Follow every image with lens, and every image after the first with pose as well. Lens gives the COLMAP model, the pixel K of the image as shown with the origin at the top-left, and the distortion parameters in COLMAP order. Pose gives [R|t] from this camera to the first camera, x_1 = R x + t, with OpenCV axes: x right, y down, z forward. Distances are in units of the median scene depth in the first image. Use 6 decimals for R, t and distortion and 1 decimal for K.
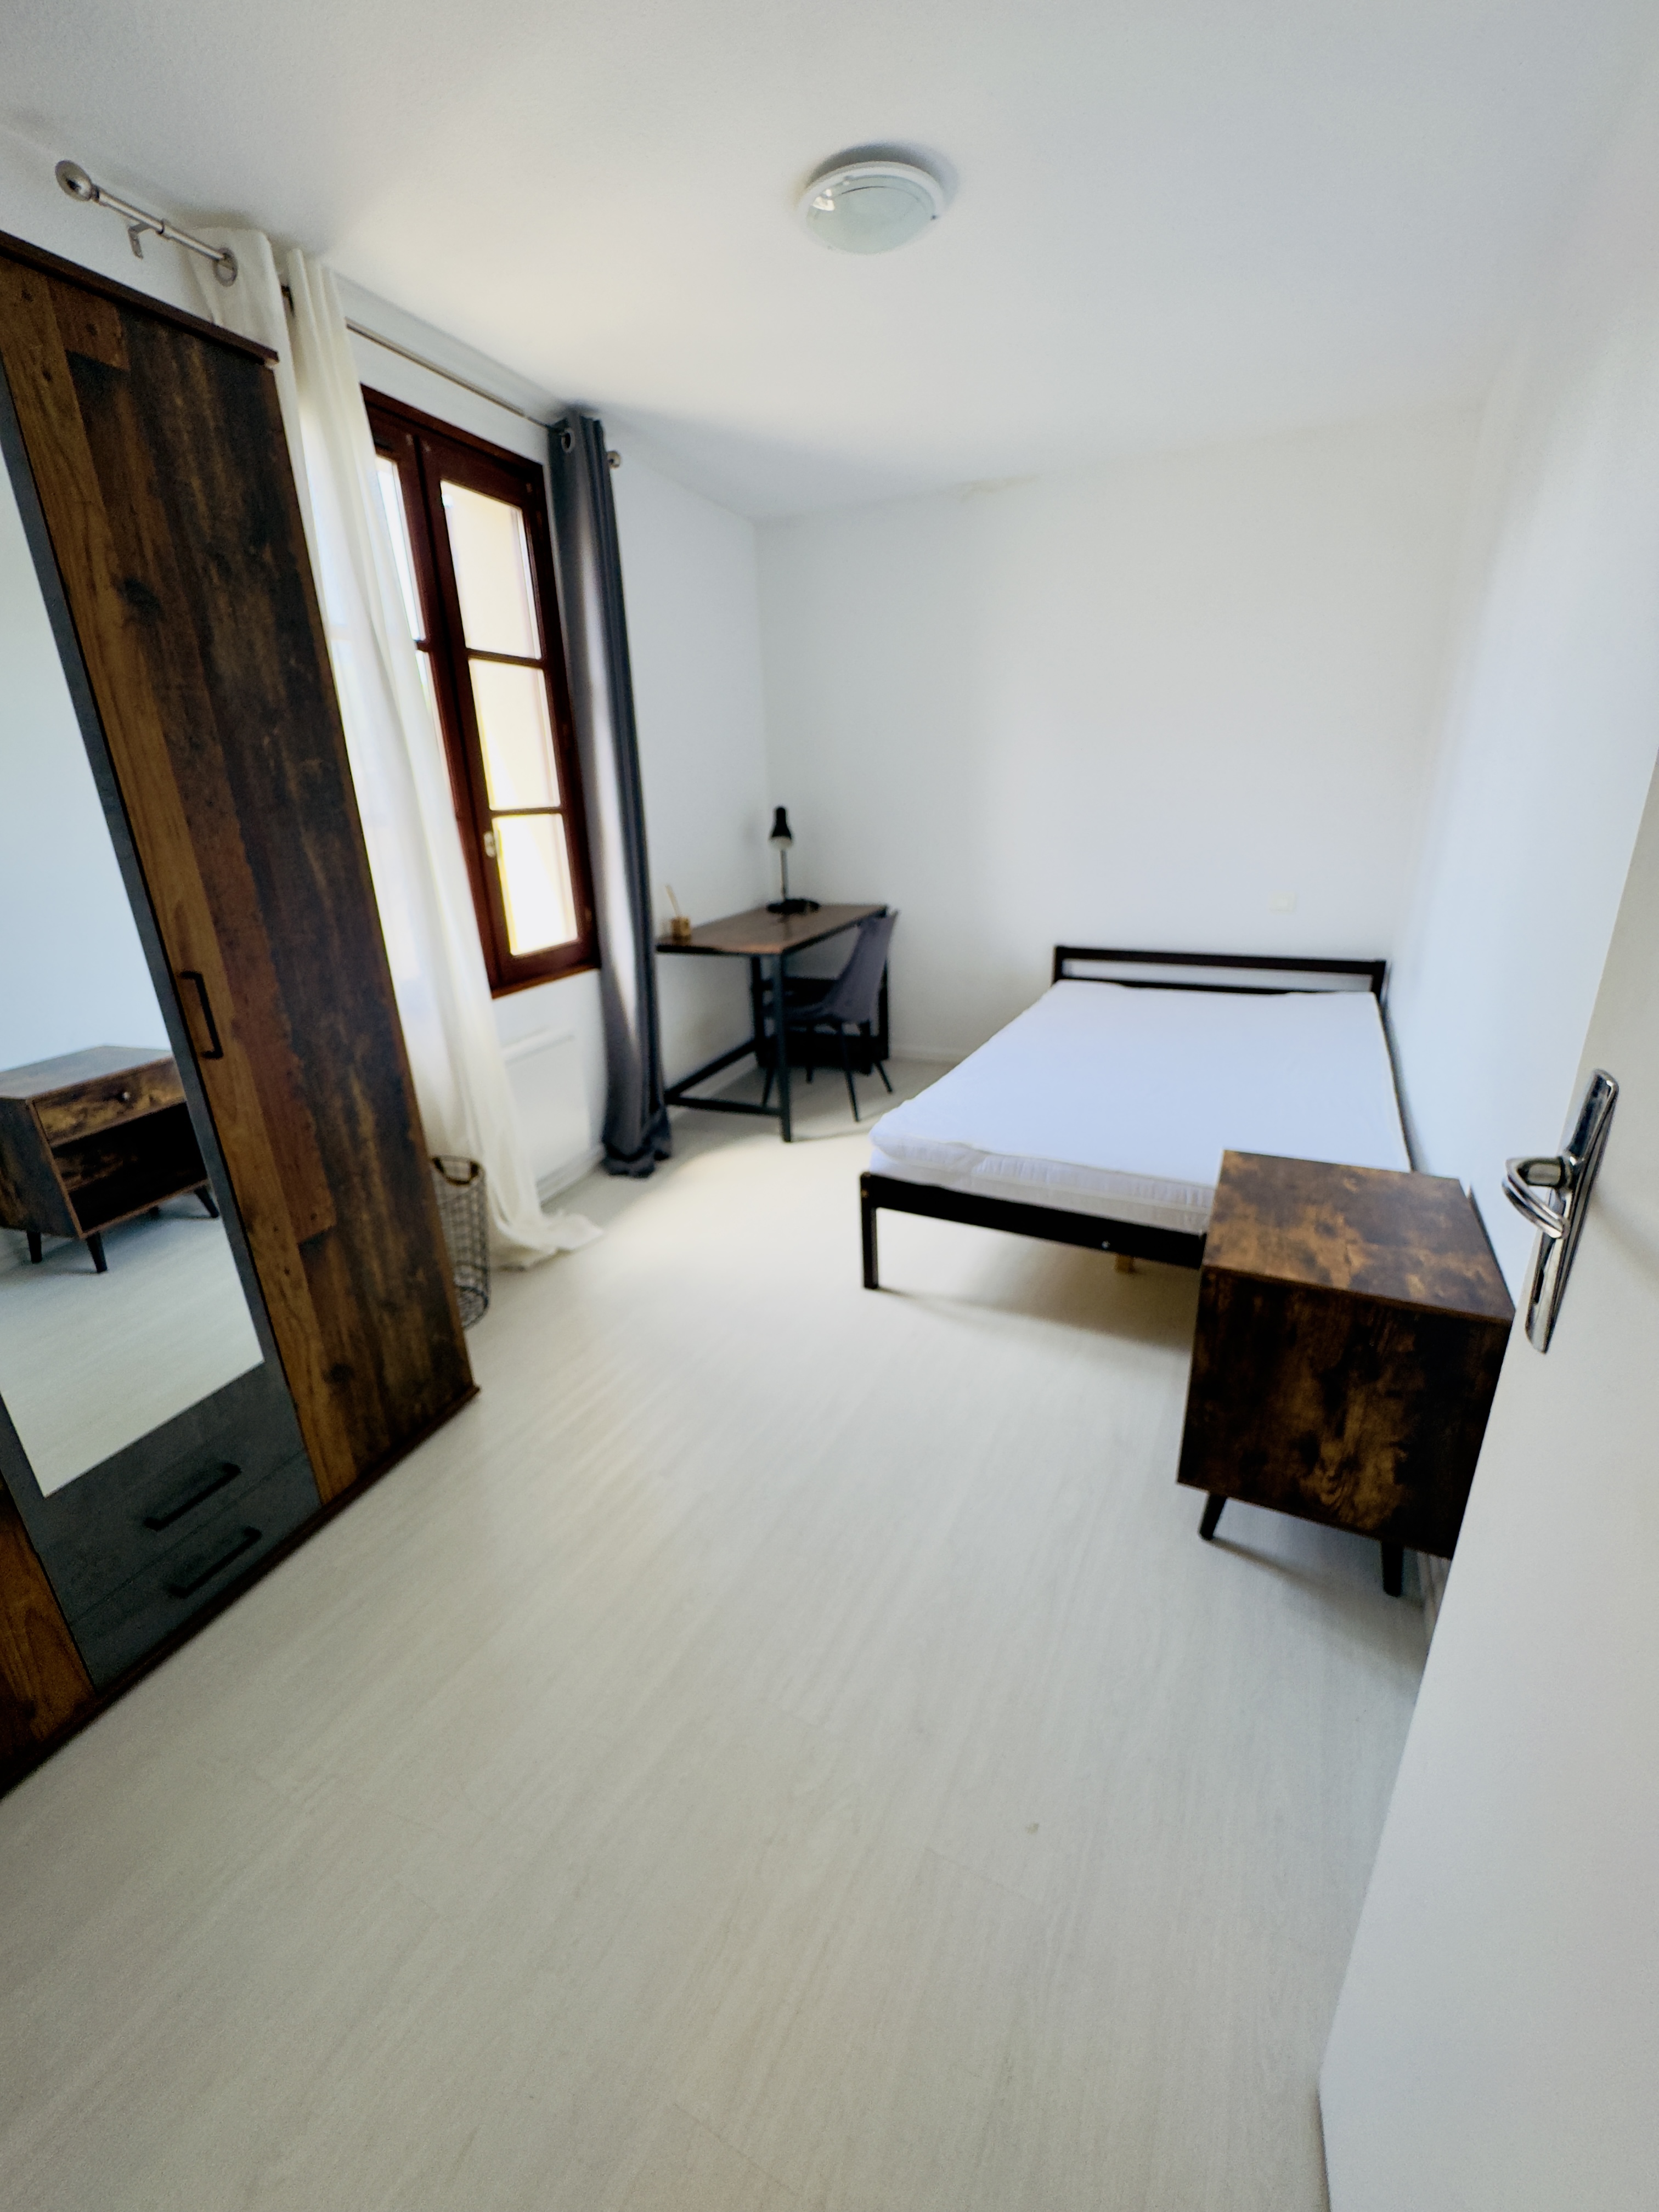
lens RADIAL K [[889.5, 0, 826.2], [0, 889.5, 1102.9], [0, 0, 1]] dist [0.003109, -0.000149]
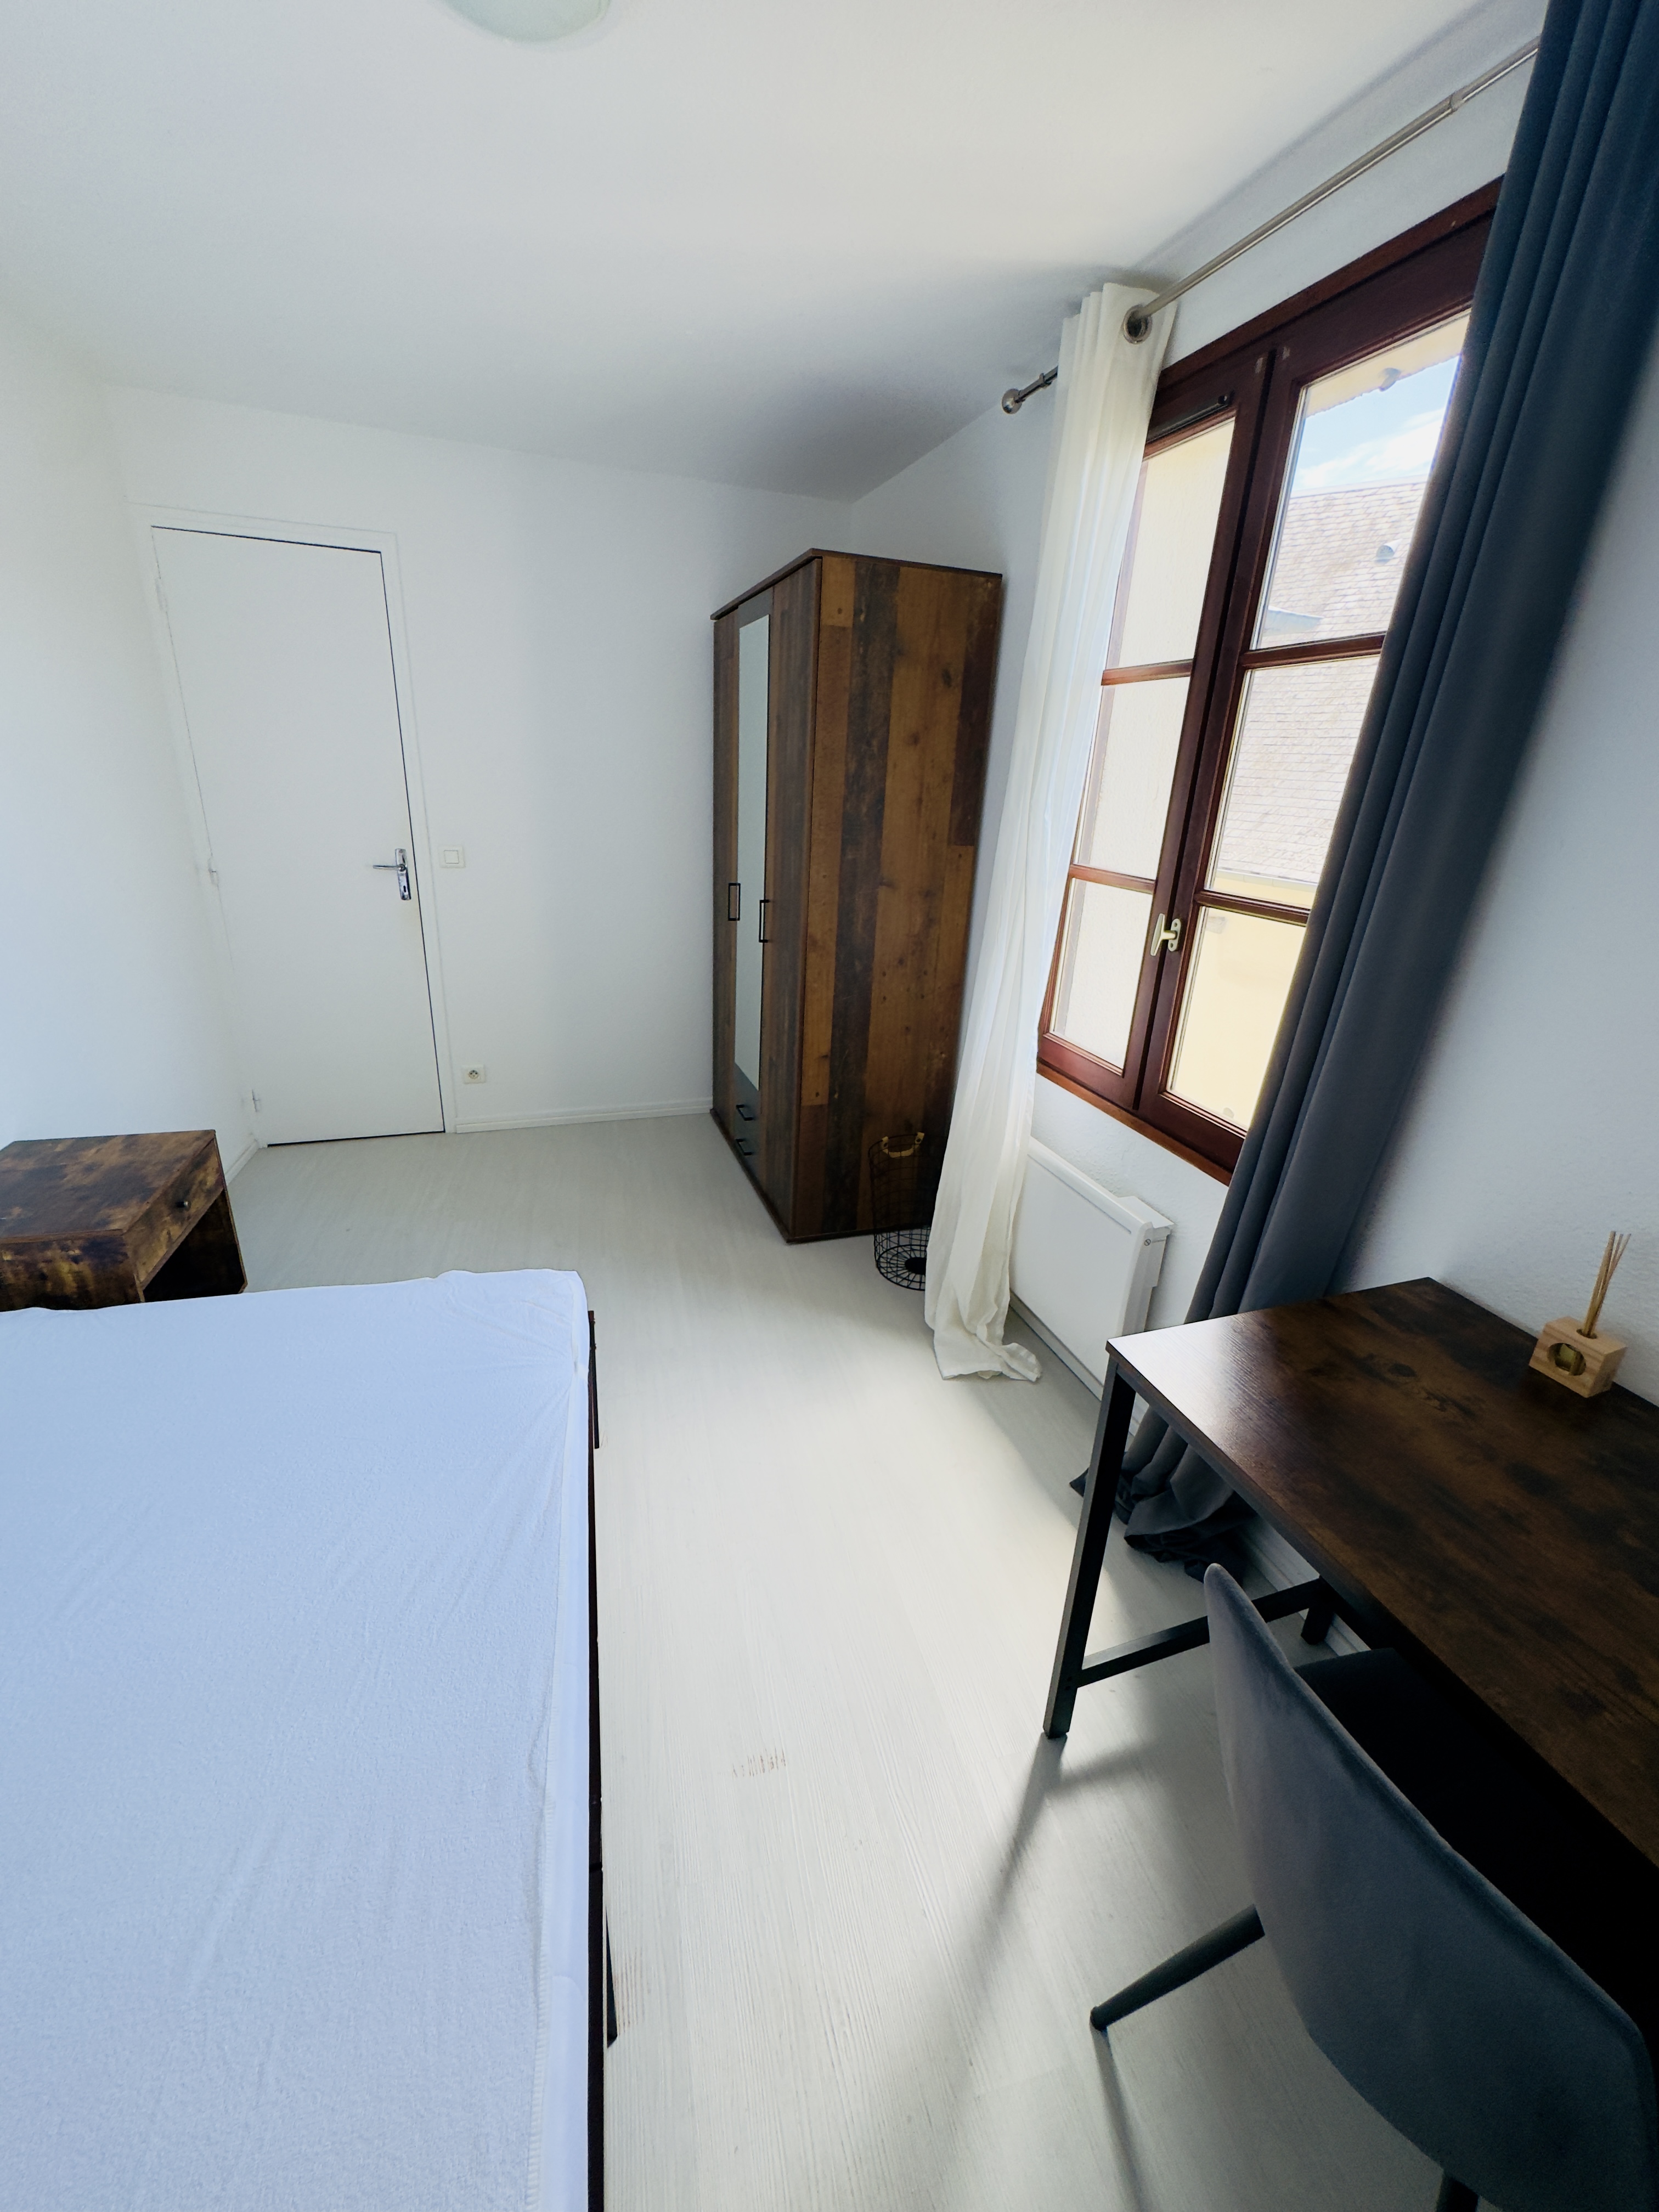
lens RADIAL K [[889.5, 0, 828.6], [0, 889.5, 1101.9], [0, 0, 1]] dist [0.003109, -0.000149]
pose [[-0.745791, 0.232244, -0.624387, 0.519488], [-0.240011, 0.780650, 0.577045, -0.904727], [0.621442, 0.580215, -0.526460, 2.192085]]
